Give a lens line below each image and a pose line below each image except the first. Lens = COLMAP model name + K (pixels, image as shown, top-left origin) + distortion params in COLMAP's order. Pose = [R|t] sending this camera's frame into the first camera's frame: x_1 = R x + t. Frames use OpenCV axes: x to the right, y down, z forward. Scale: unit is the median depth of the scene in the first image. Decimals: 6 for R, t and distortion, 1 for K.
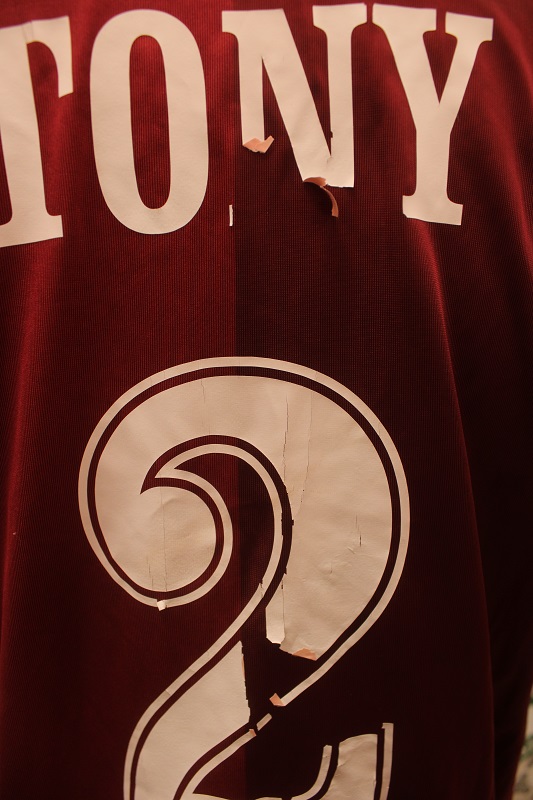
lens RADIAL K [[657.1, 0, 266.5], [0, 657.1, 400.0], [0, 0, 1]] dist [-0.164409, 0.084774]
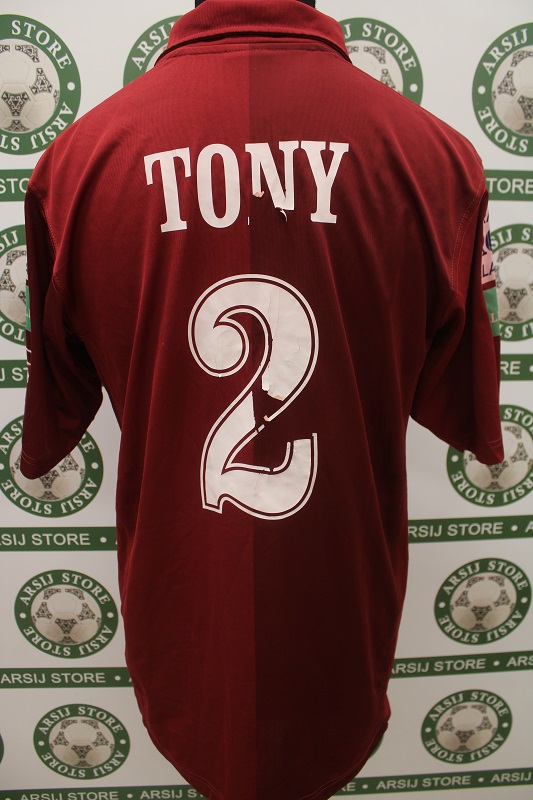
lens RADIAL K [[657.1, 0, 266.5], [0, 657.1, 400.0], [0, 0, 1]] dist [-0.164409, 0.084774]
pose [[0.997605, 0.015809, -0.067341, 0.199703], [-0.011580, 0.997963, 0.062735, 0.270245], [0.068195, -0.061805, 0.995756, -1.615926]]
